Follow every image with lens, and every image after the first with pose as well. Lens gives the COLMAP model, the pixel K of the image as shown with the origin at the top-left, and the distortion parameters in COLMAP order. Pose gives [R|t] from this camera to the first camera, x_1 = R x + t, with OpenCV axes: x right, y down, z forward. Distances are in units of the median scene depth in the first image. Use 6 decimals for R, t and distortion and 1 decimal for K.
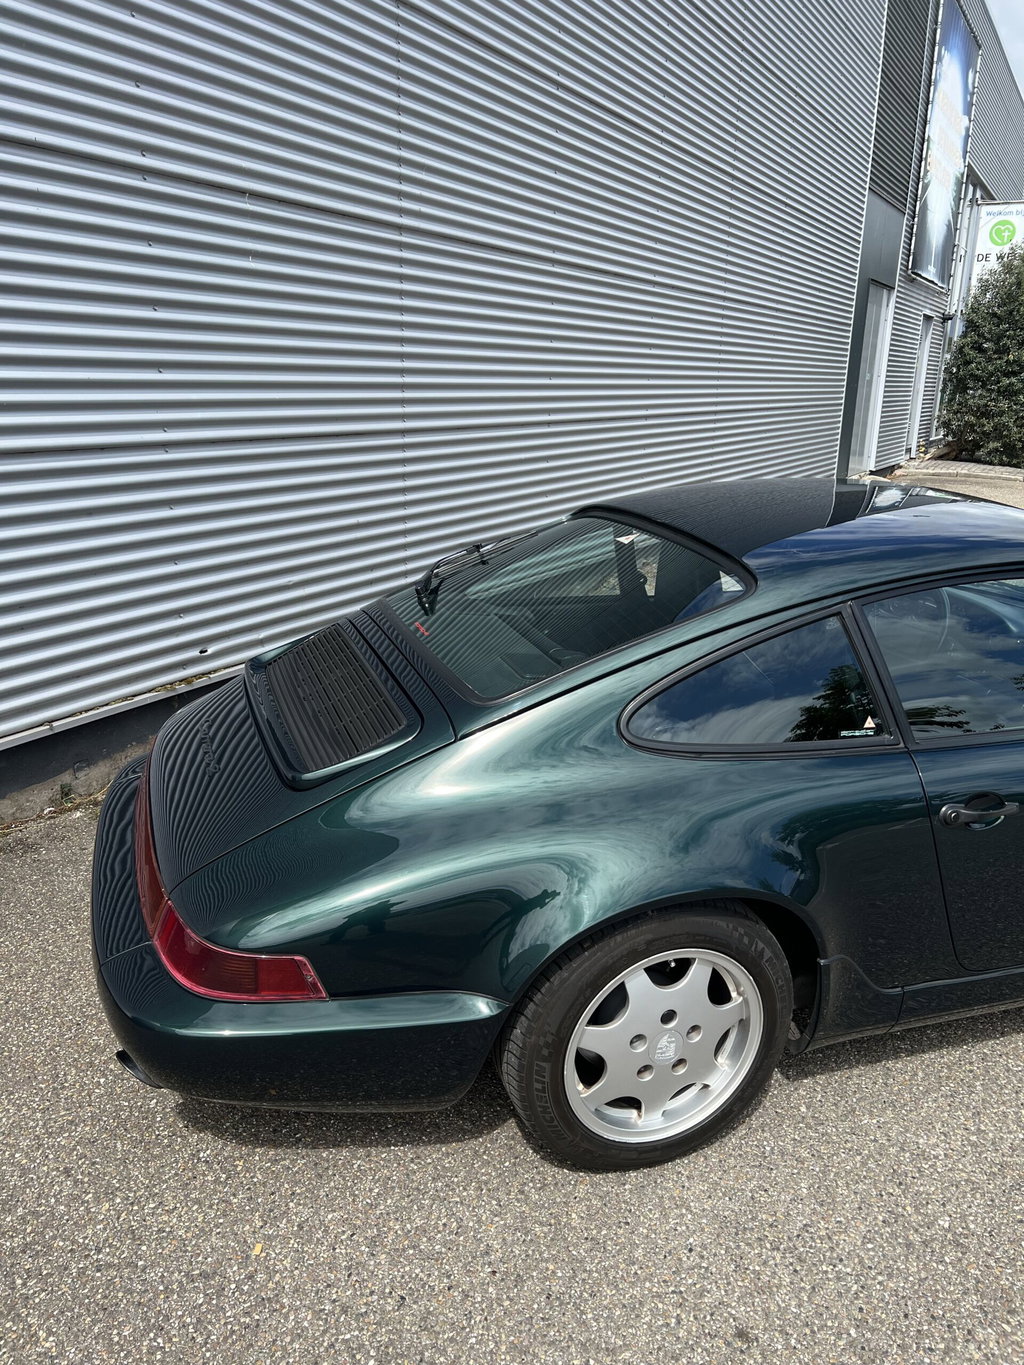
lens RADIAL K [[1059.7, 0, 520.1], [0, 1059.7, 695.2], [0, 0, 1]] dist [0.044626, -0.052082]
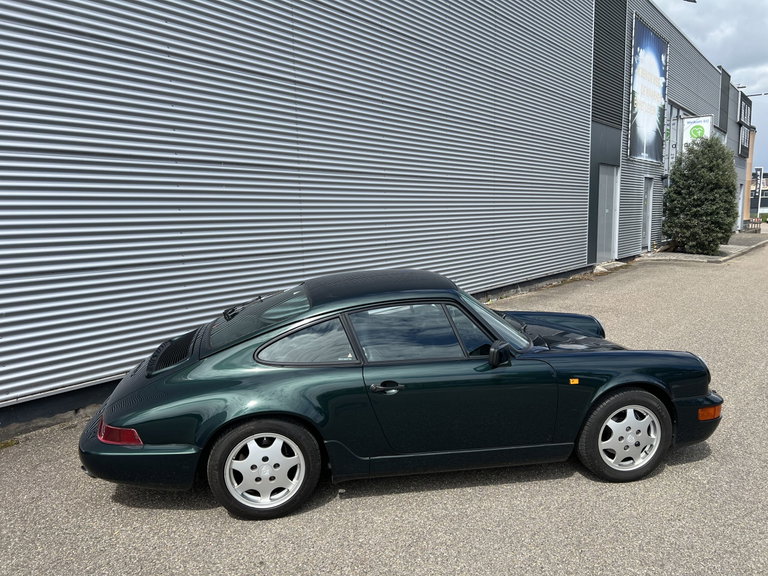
lens RADIAL K [[596.2, 0, 382.0], [0, 596.2, 284.8], [0, 0, 1]] dist [0.044626, -0.052082]
pose [[0.987237, -0.022971, -0.157595, 0.209347], [-0.004597, 0.985021, -0.172374, 0.035738], [0.159194, 0.170899, 0.972343, -0.169804]]
